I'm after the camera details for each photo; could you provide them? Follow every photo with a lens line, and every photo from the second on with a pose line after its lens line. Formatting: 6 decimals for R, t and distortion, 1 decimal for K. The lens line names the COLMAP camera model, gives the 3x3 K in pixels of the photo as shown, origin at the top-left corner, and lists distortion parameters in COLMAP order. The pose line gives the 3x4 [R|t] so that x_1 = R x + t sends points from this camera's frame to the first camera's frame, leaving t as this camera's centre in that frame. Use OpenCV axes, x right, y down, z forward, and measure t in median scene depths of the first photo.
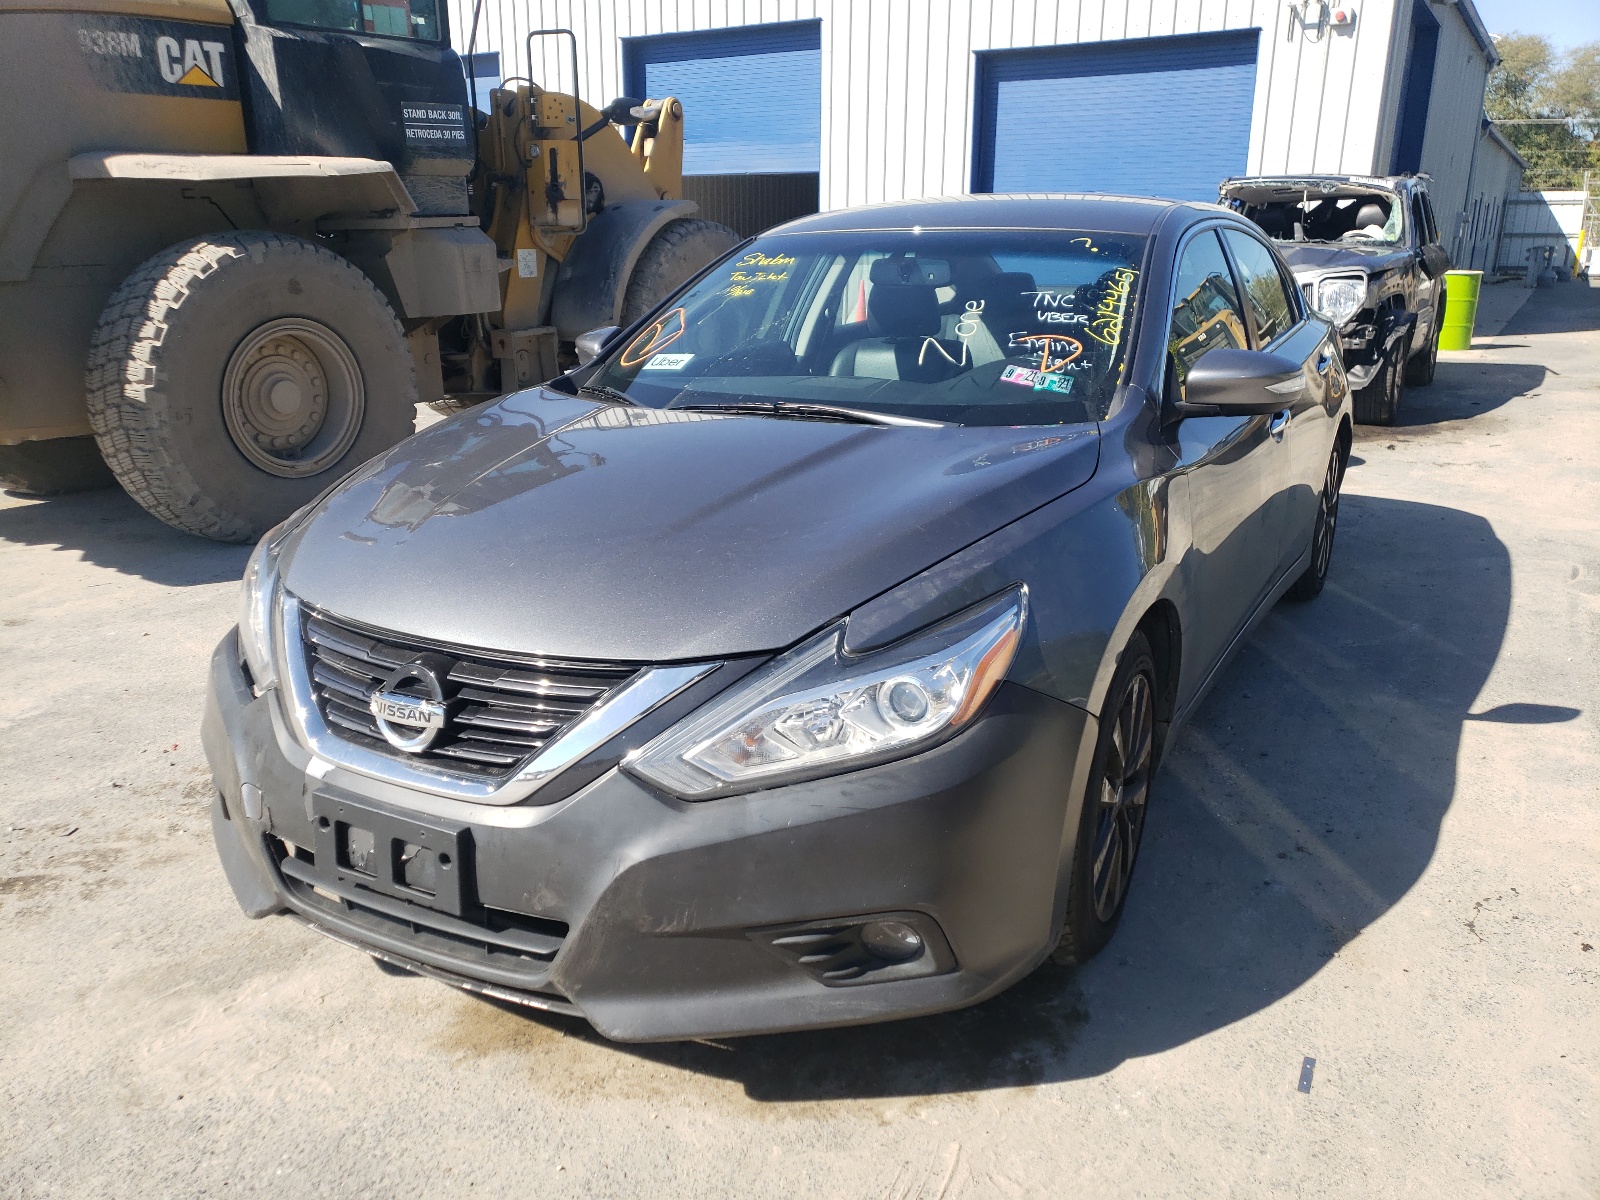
lens RADIAL K [[1278.4, 0, 800.0], [0, 1278.4, 600.0], [0, 0, 1]] dist [0.001028, -0.000410]
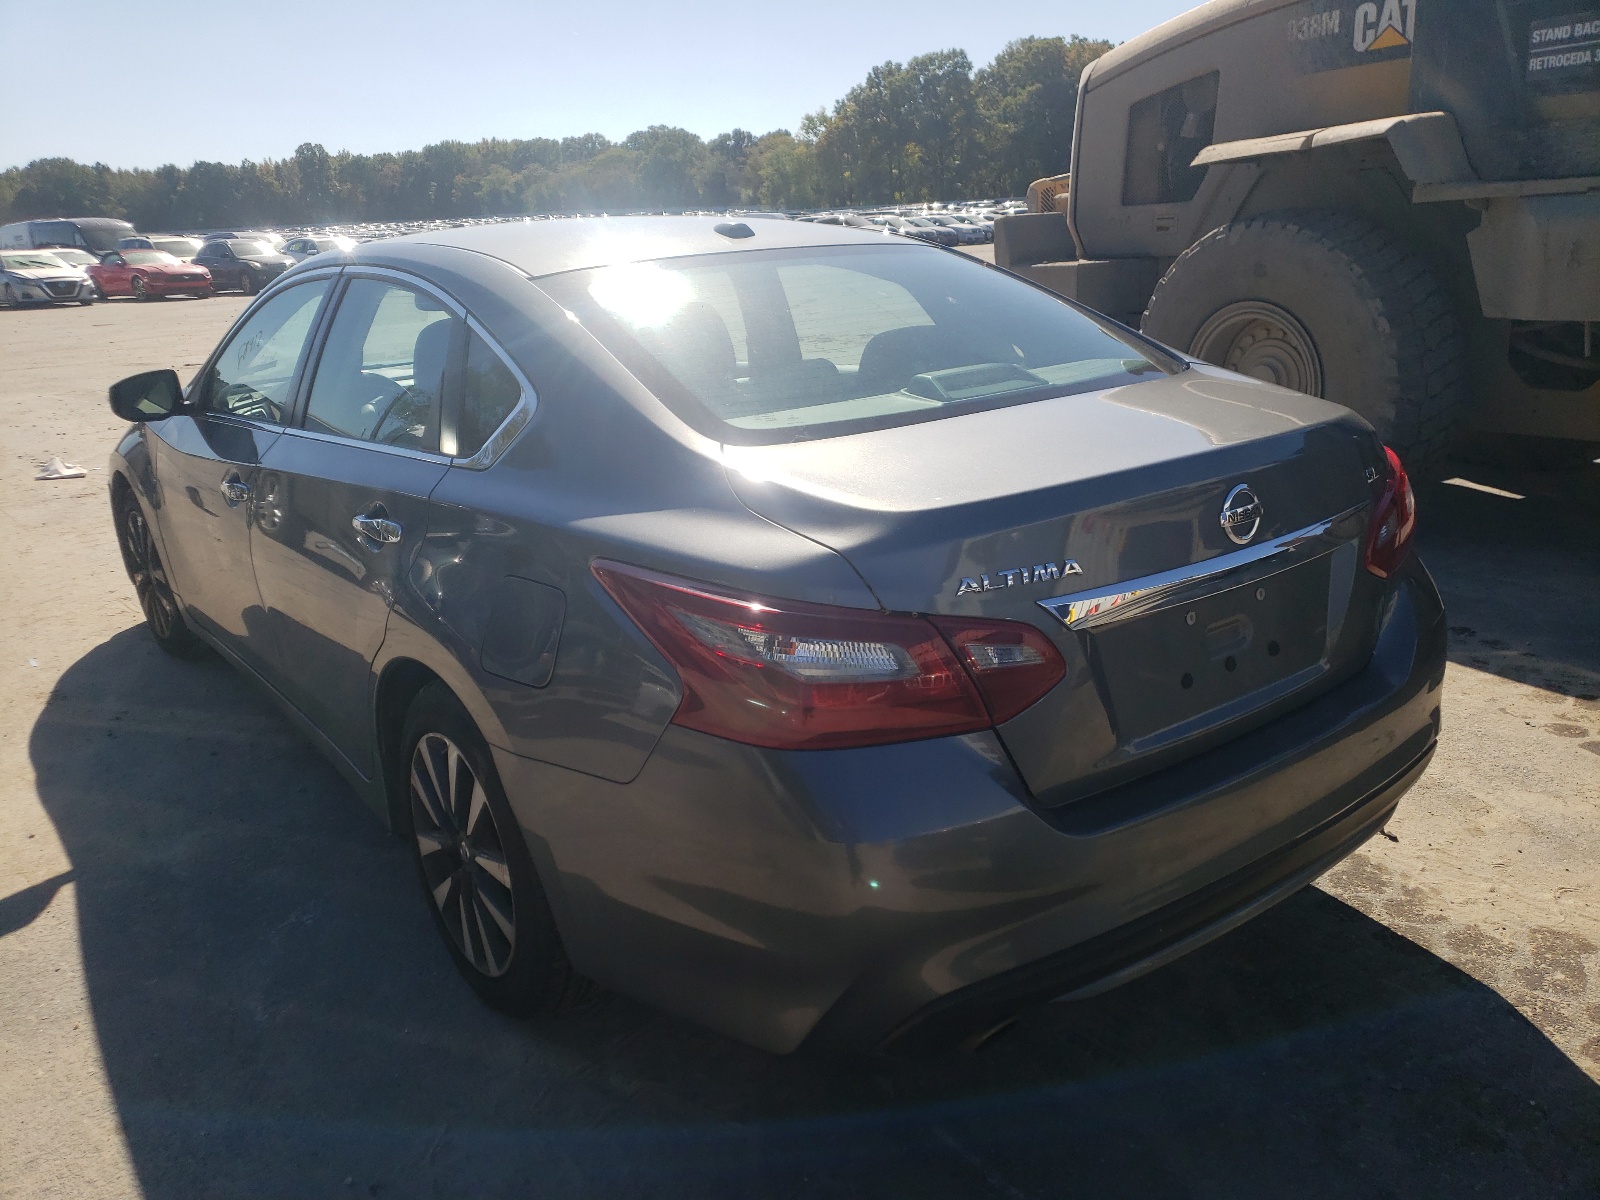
lens RADIAL K [[1278.4, 0, 800.0], [0, 1278.4, 600.0], [0, 0, 1]] dist [0.001028, -0.000410]
pose [[-0.408524, 0.291022, -0.865109, 0.650017], [-0.193628, 0.898604, 0.393725, -0.328592], [0.891973, 0.328356, -0.310751, 1.056131]]
